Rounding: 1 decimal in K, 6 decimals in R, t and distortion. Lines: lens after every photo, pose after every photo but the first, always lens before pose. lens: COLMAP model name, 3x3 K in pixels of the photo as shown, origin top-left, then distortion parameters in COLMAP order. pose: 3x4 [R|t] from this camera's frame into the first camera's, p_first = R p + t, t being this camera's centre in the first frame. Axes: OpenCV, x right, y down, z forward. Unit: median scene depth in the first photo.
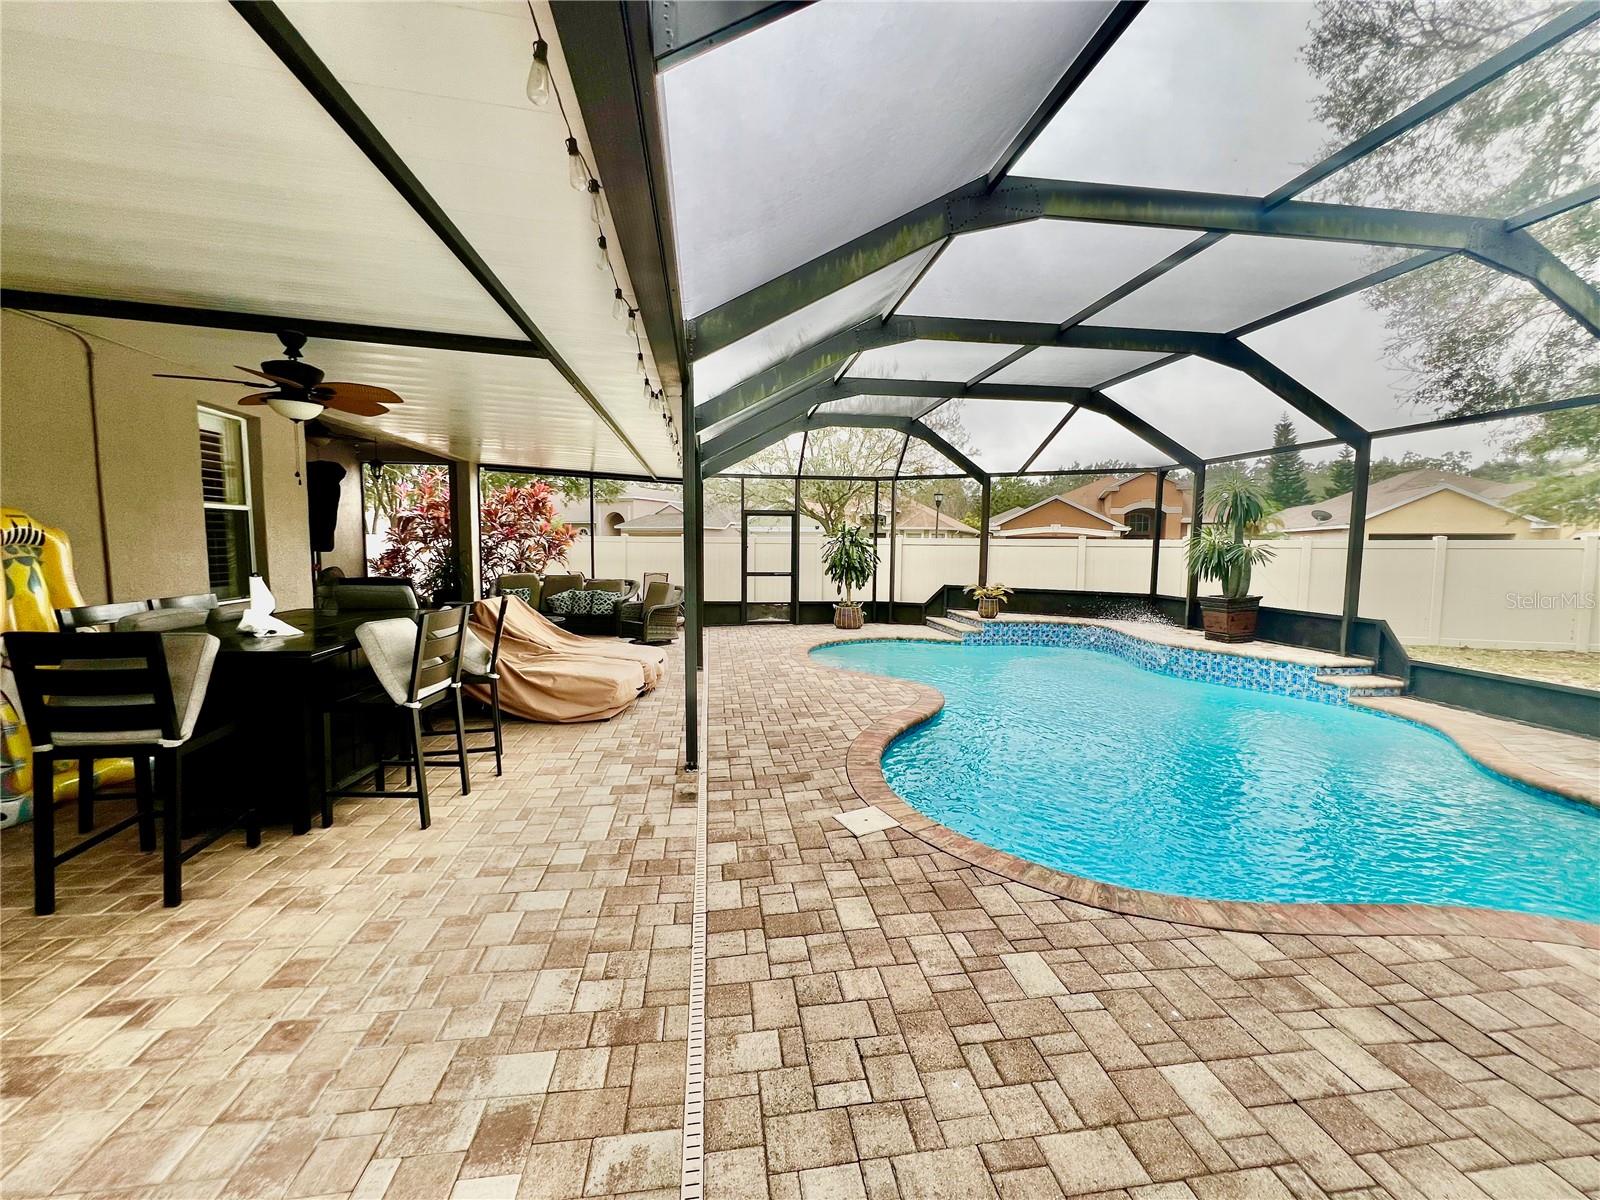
lens RADIAL K [[636.8, 0, 794.1], [0, 636.8, 599.0], [0, 0, 1]] dist [-0.000362, 0.000164]
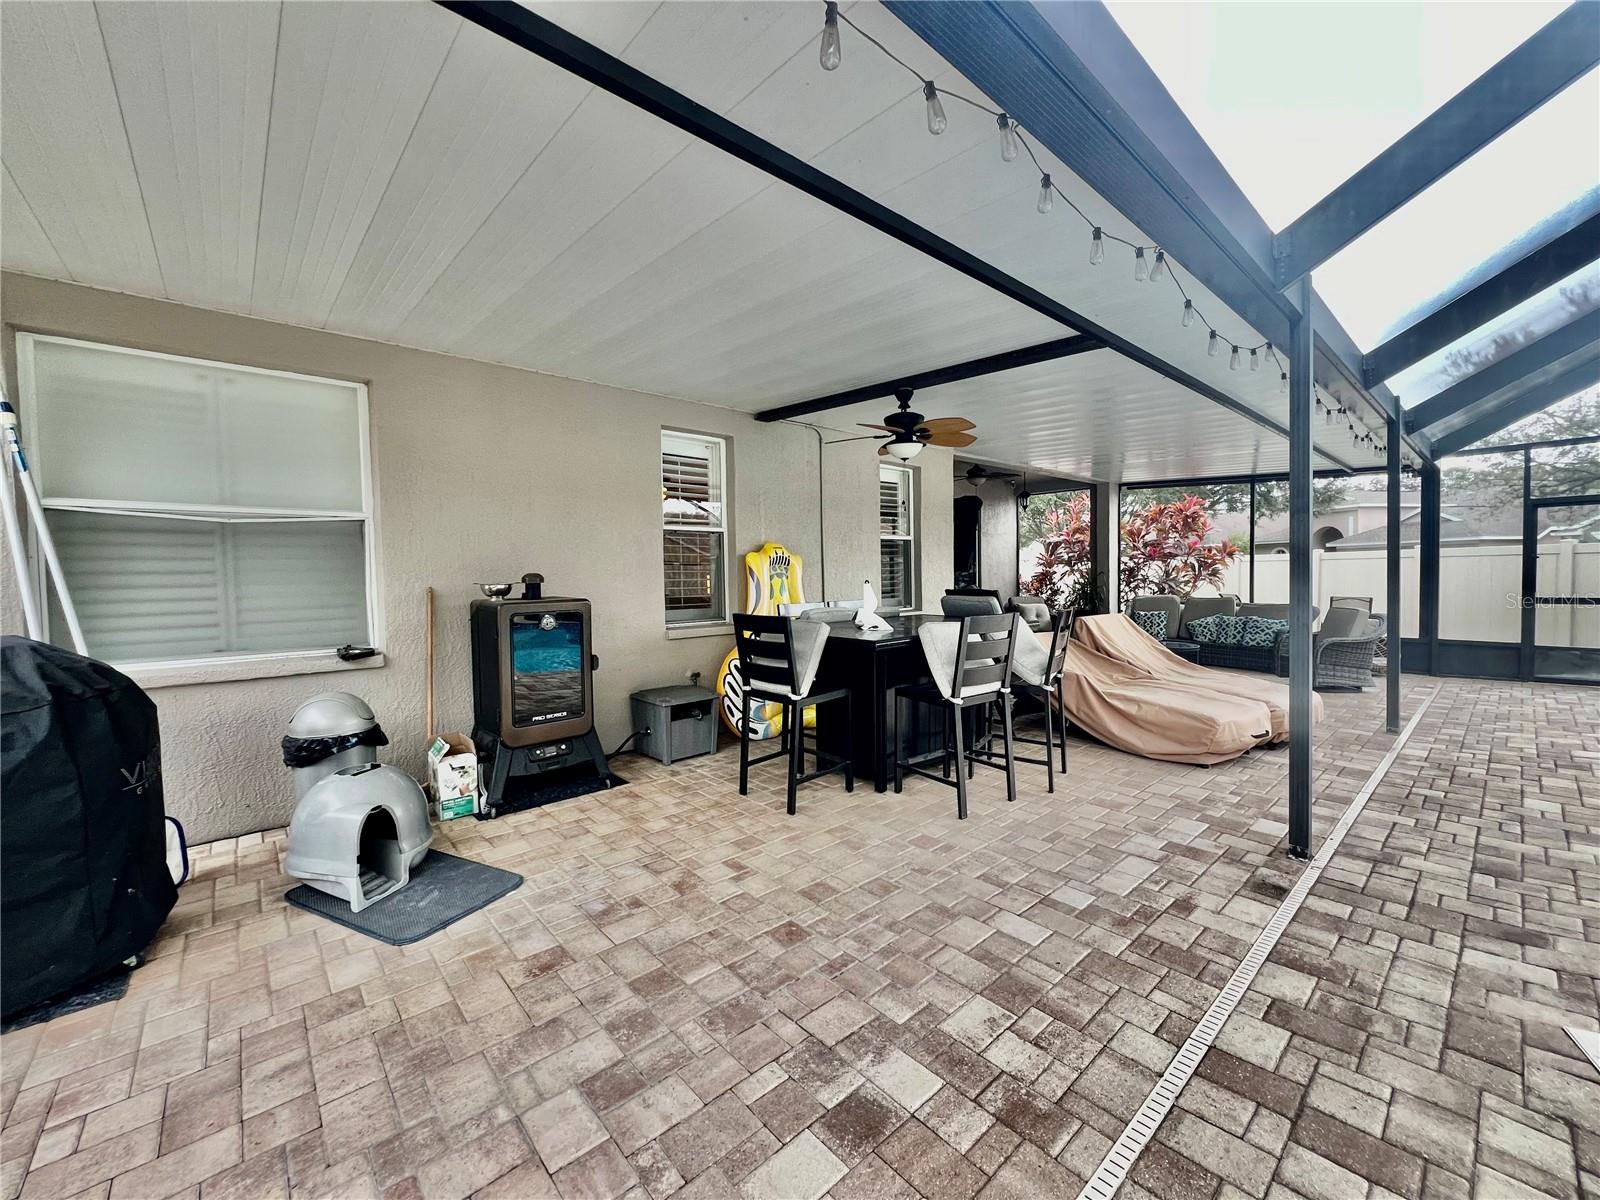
lens RADIAL K [[636.8, 0, 796.4], [0, 636.8, 597.0], [0, 0, 1]] dist [-0.000362, 0.000164]
pose [[0.559584, 0.011824, -0.828690, 0.134962], [-0.050522, 0.998525, -0.019868, 0.023401], [0.827233, 0.052984, 0.559356, 0.145501]]
